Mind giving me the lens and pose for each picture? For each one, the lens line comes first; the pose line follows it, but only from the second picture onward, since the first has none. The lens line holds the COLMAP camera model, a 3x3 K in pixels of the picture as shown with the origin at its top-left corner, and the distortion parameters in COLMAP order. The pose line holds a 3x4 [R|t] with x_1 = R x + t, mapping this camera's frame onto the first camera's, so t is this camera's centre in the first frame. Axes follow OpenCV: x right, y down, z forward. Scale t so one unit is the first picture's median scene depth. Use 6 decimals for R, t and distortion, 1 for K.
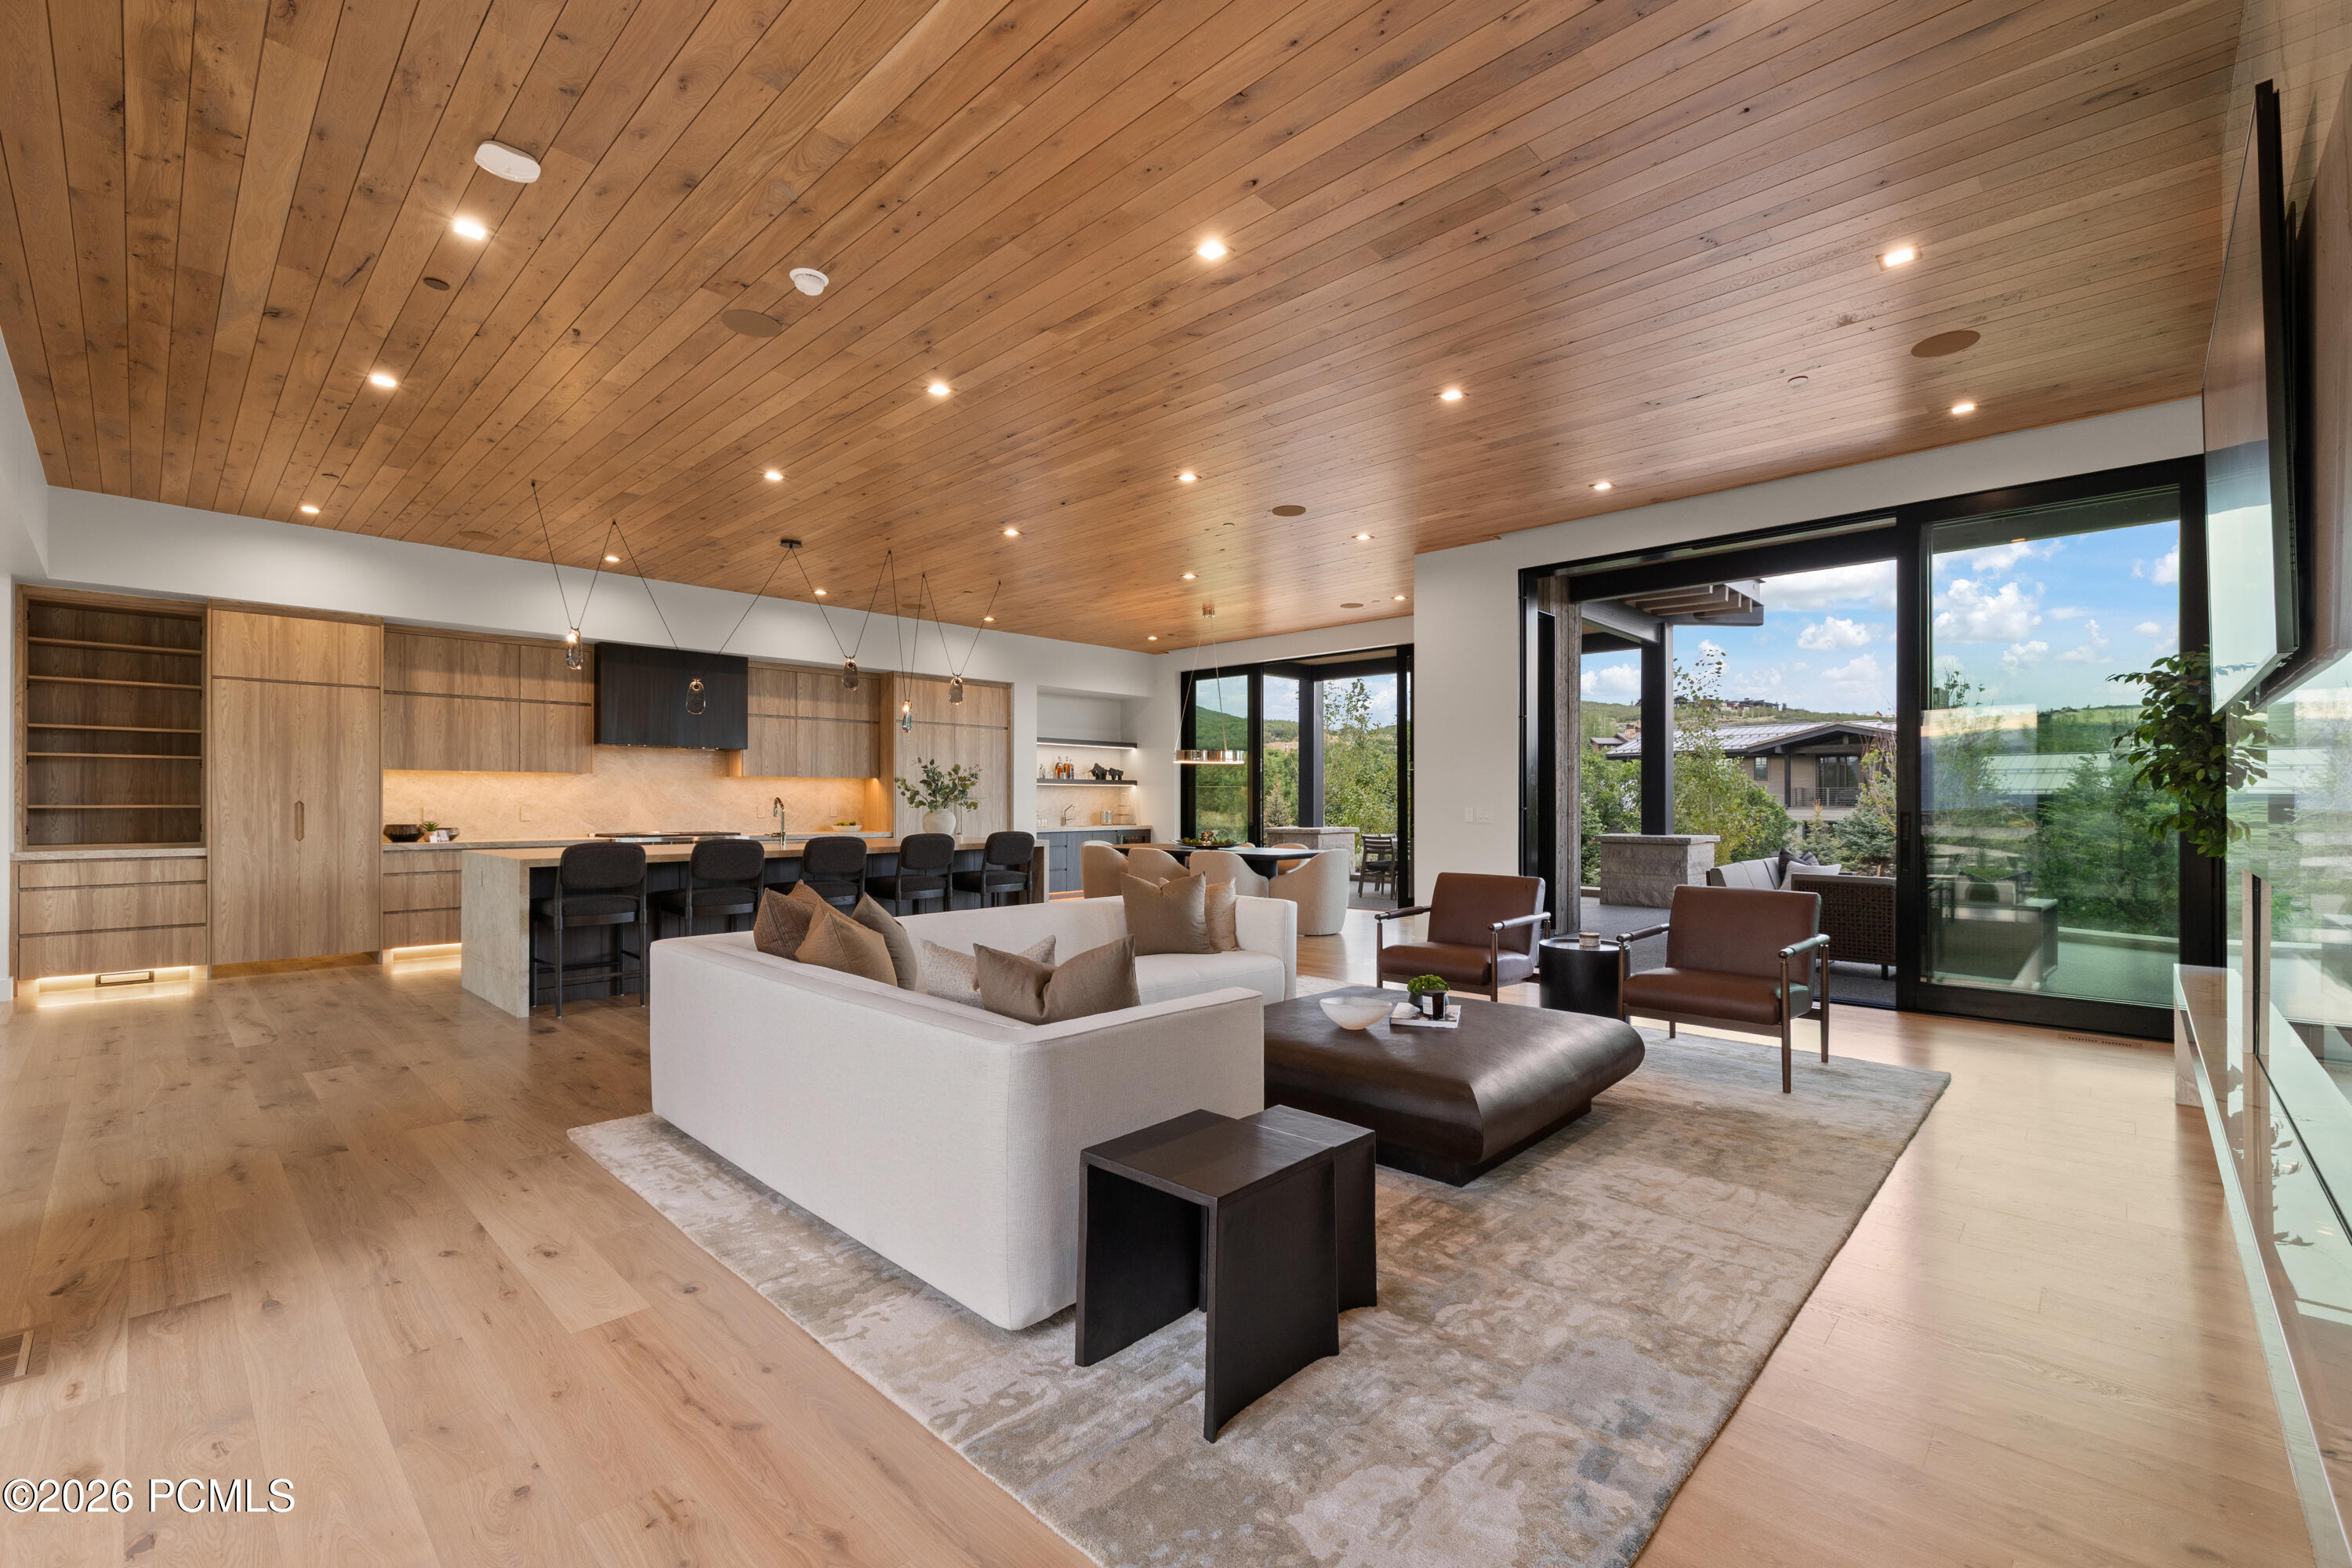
lens RADIAL K [[993.5, 0, 1173.6], [0, 993.5, 800.2], [0, 0, 1]] dist [-0.000095, 0.000279]
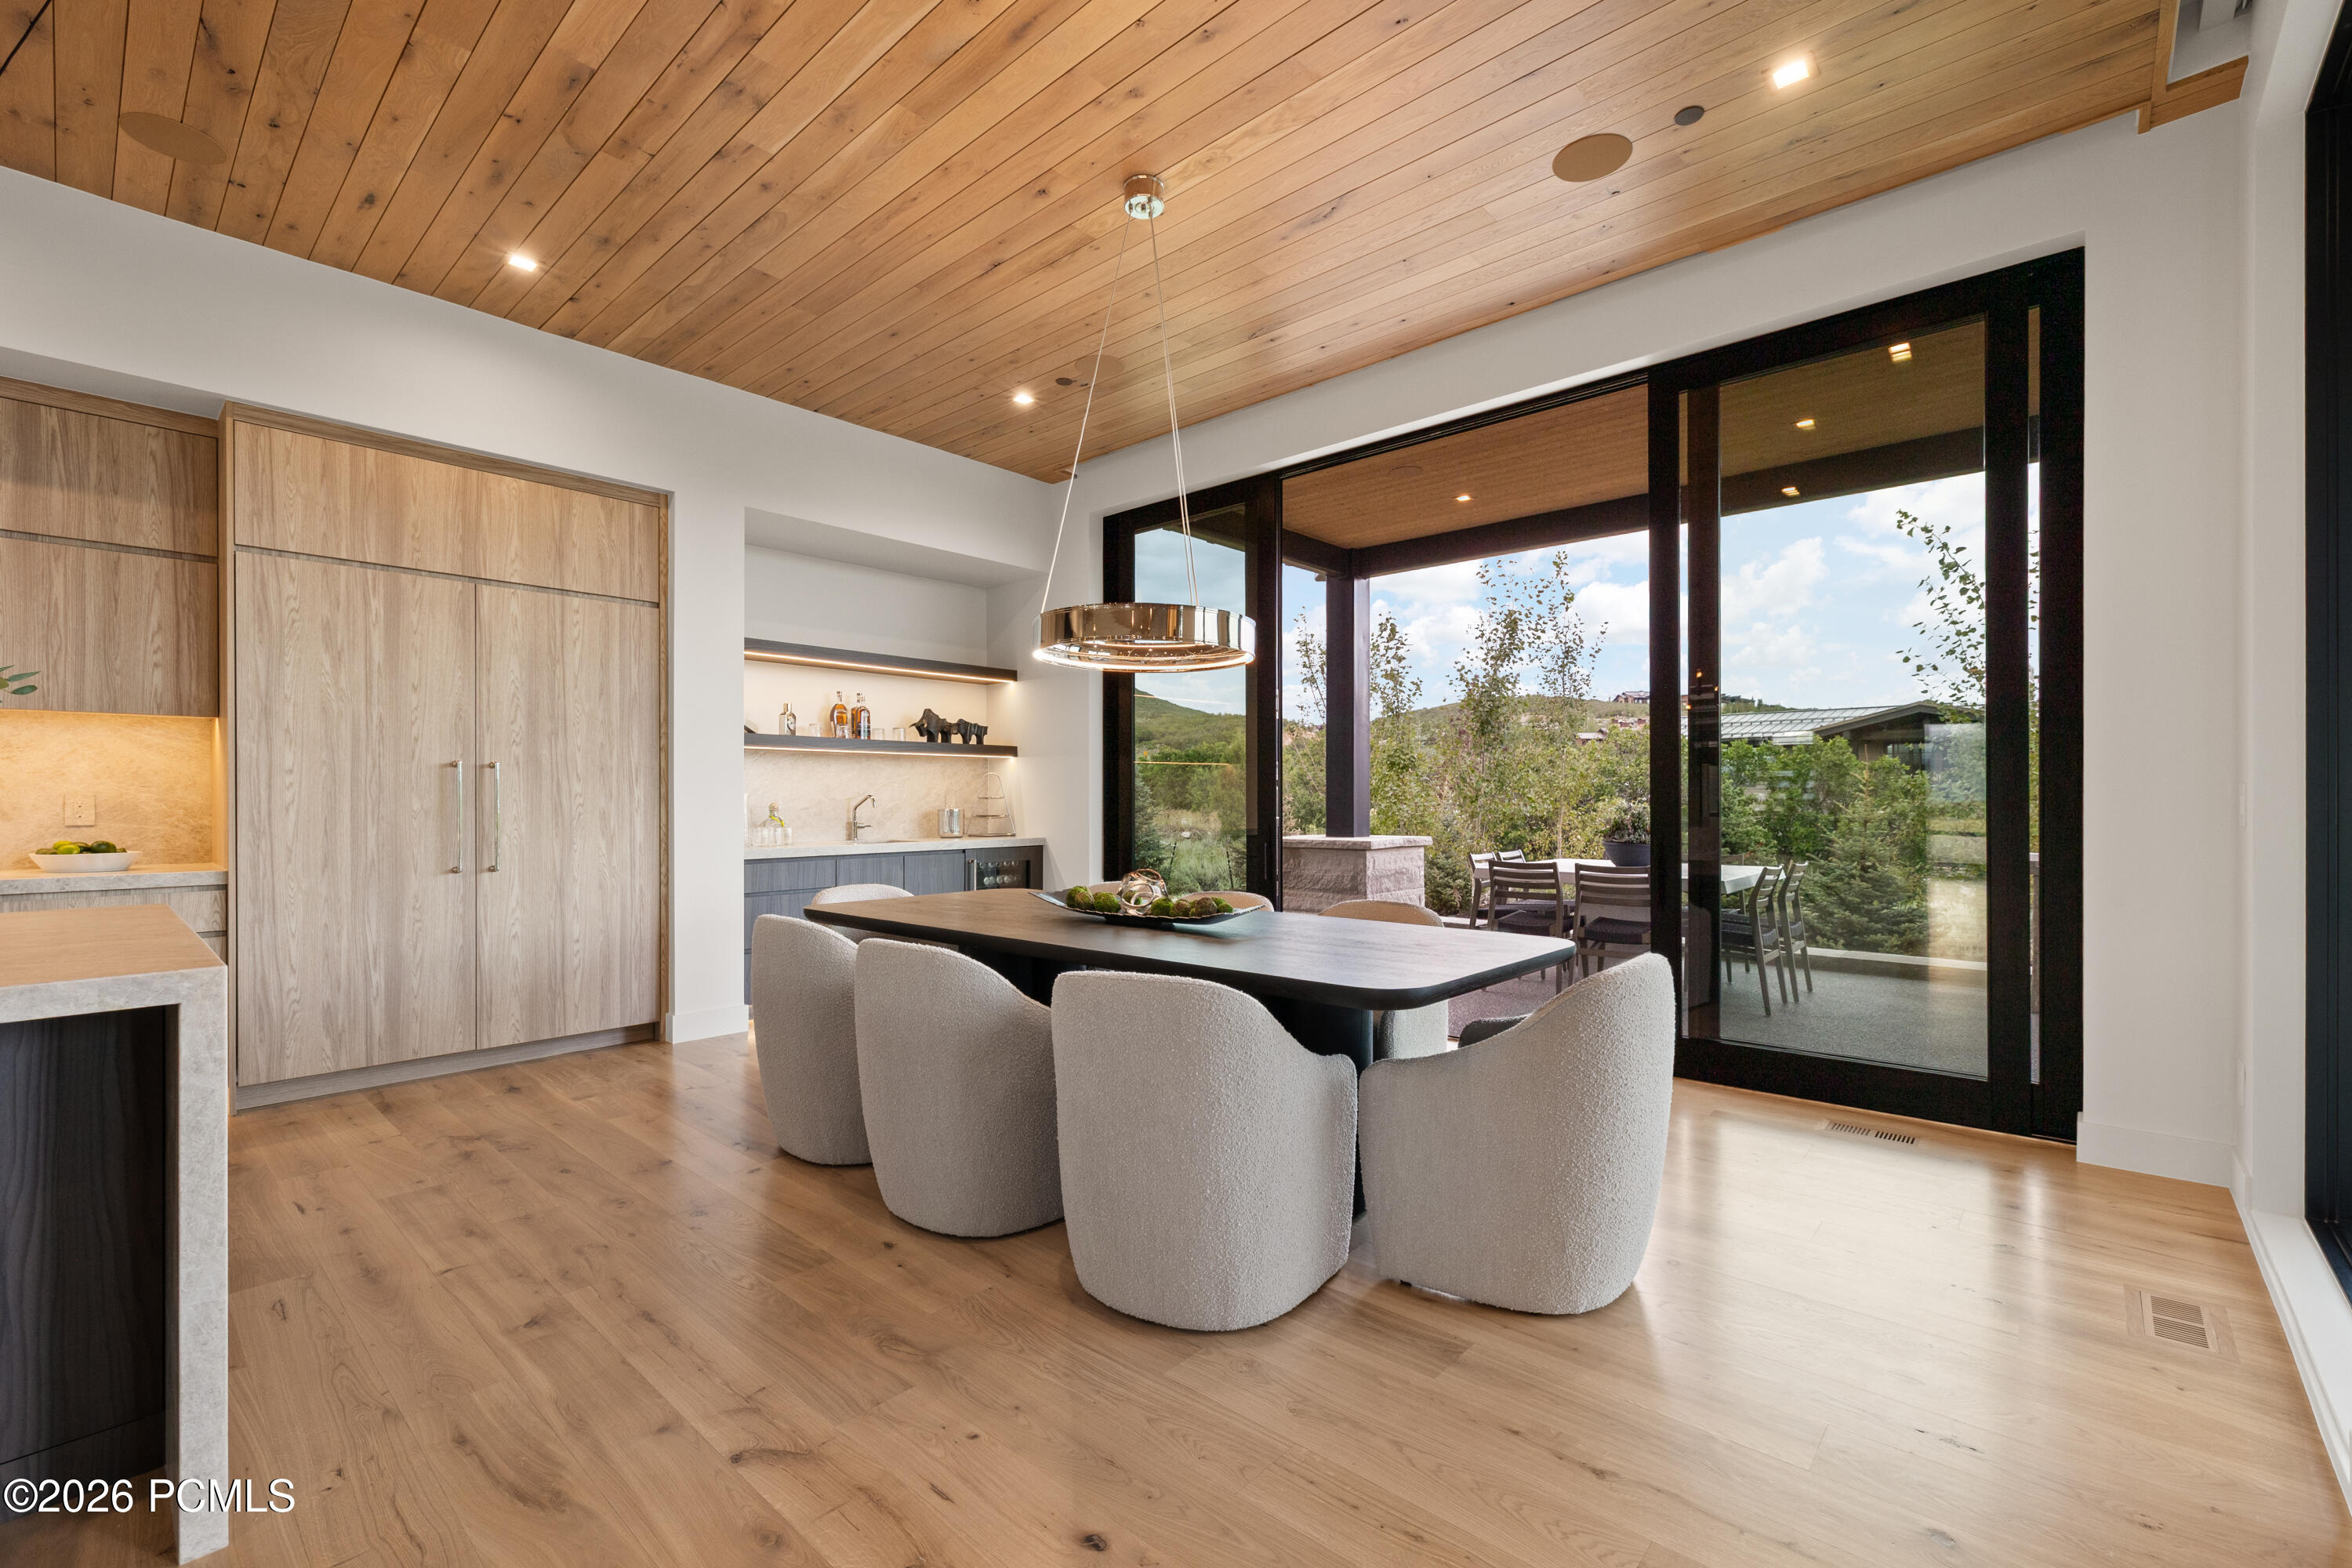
lens RADIAL K [[993.5, 0, 1173.6], [0, 993.5, 800.2], [0, 0, 1]] dist [-0.000095, 0.000279]
pose [[0.999656, -0.000334, 0.026239, 0.049645], [0.000251, 0.999995, 0.003137, 0.009123], [-0.026240, -0.003129, 0.999651, 0.923090]]
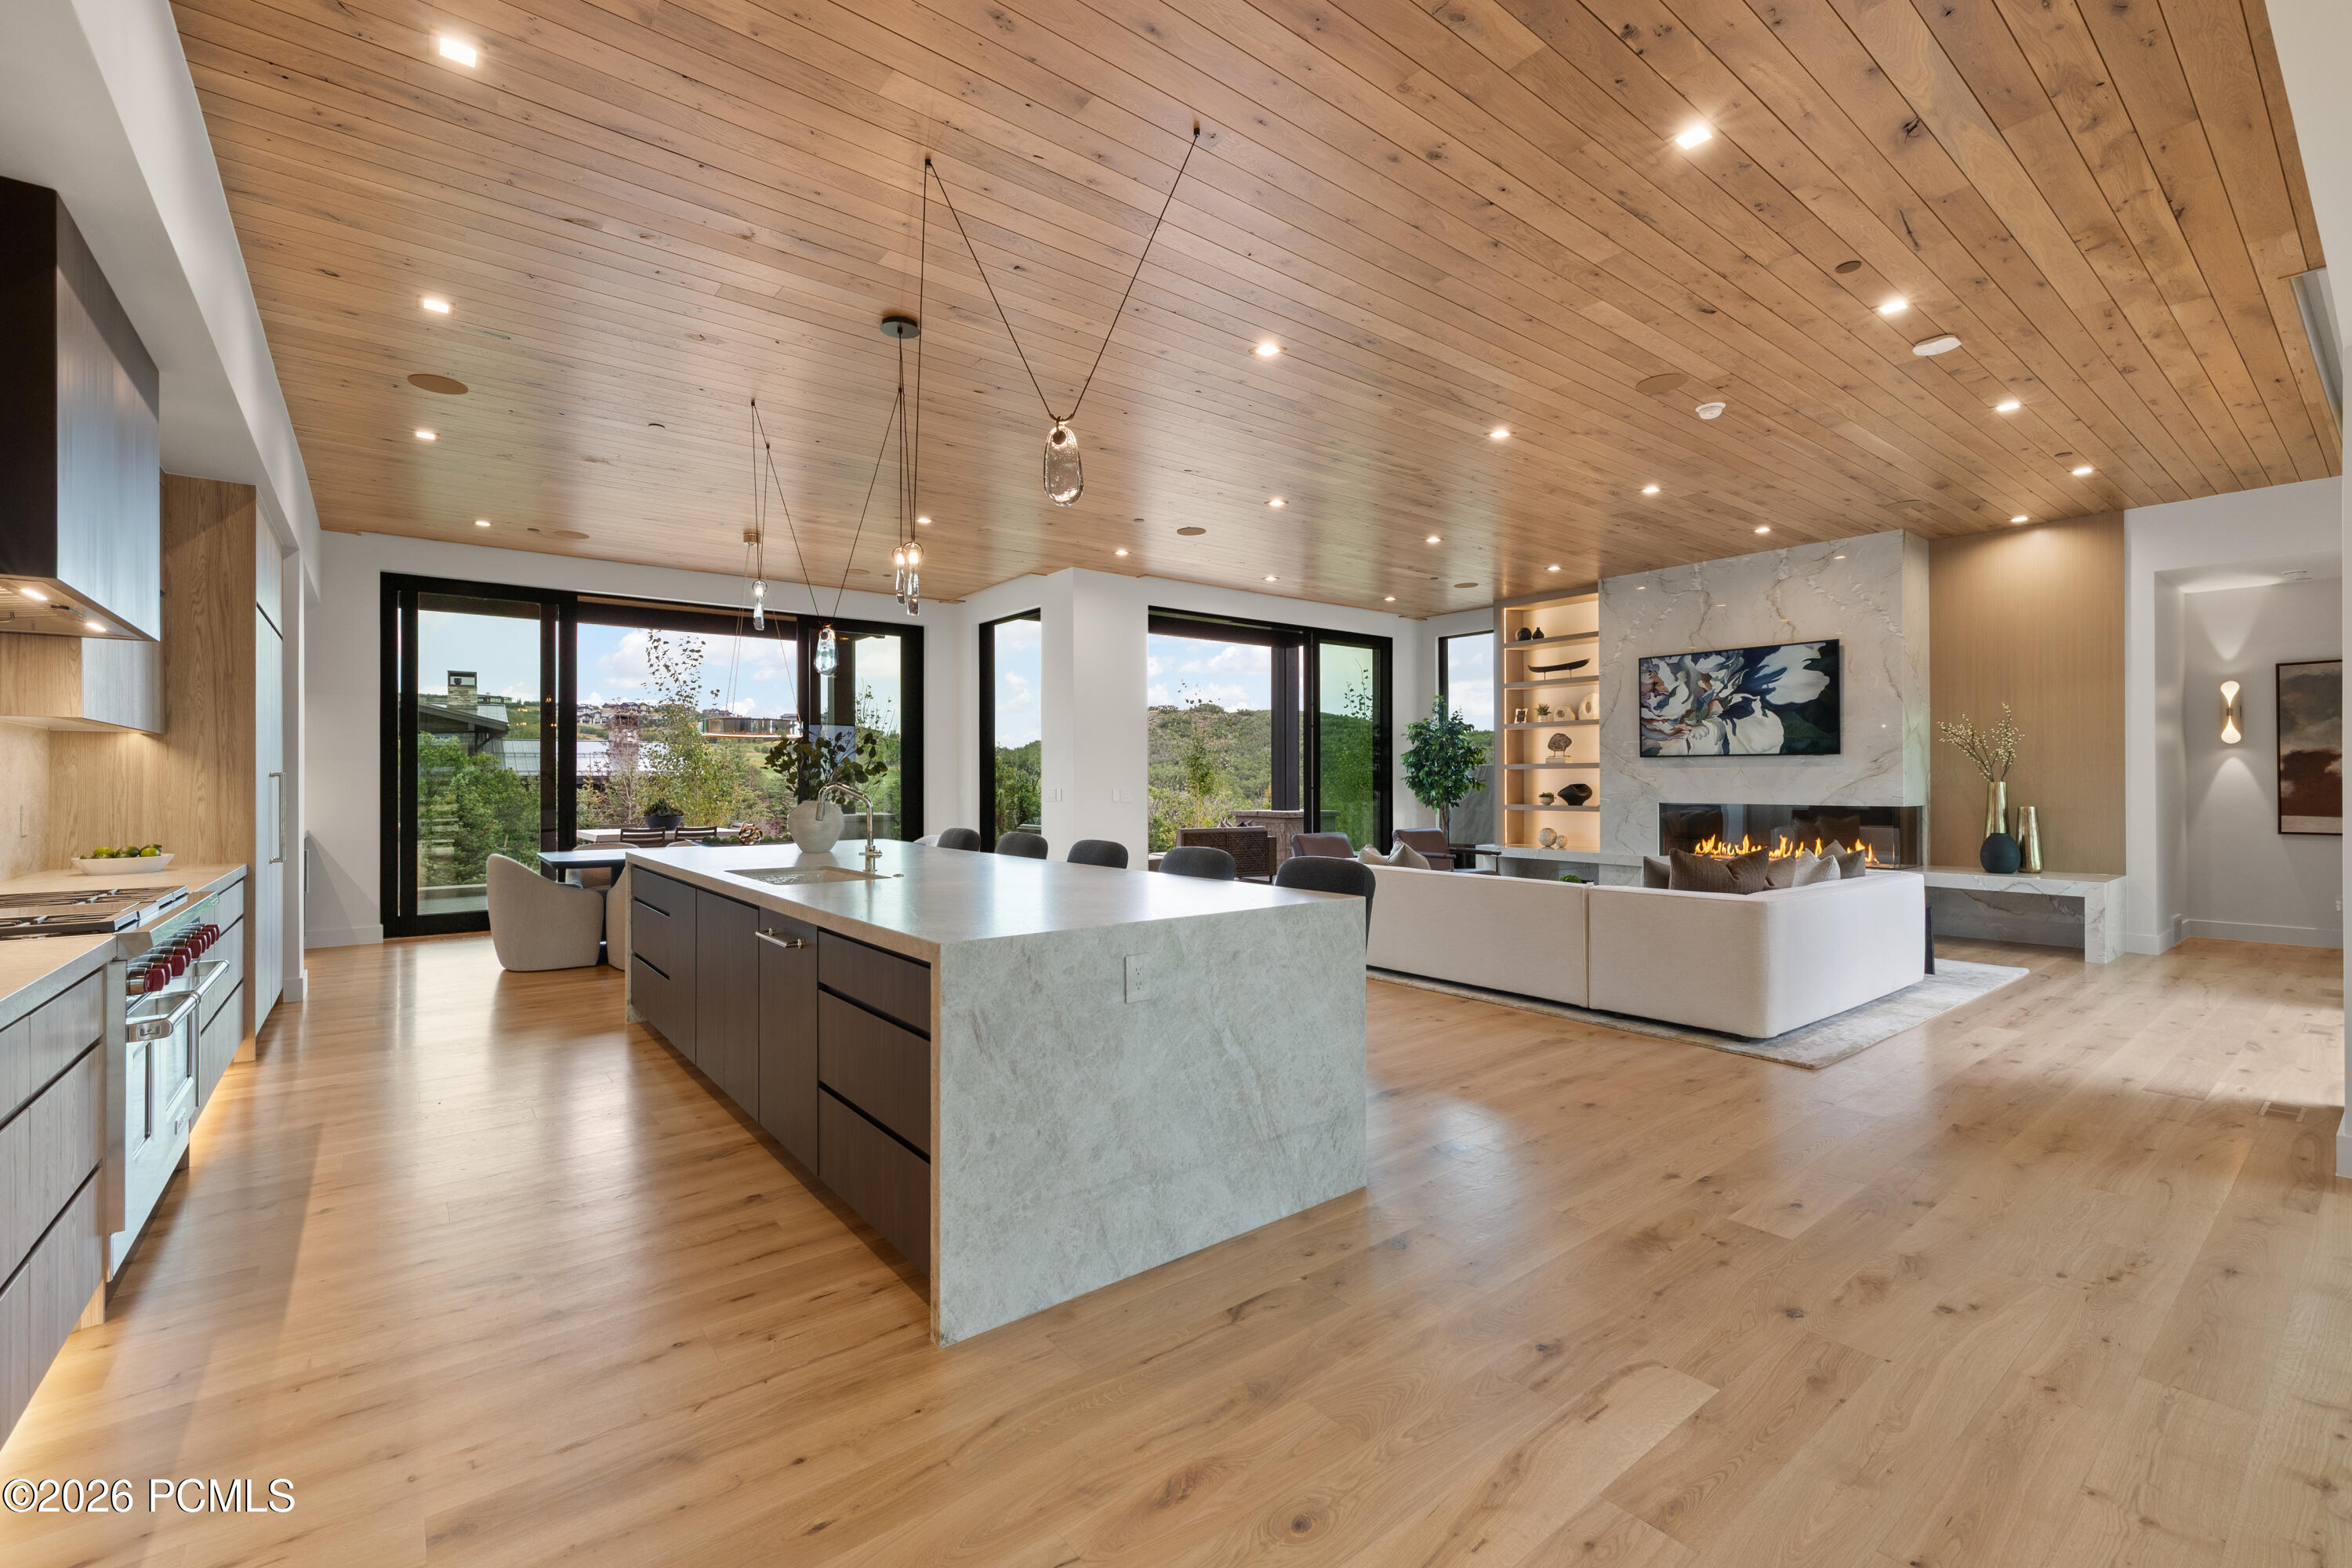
lens RADIAL K [[999.0, 0, 1179.9], [0, 999.0, 780.2], [0, 0, 1]] dist [0.002497, 0.000517]
pose [[0.131906, 0.001869, 0.991260, -0.929151], [0.000910, 0.999998, -0.002007, -0.003520], [-0.991262, 0.001167, 0.131904, 0.781781]]
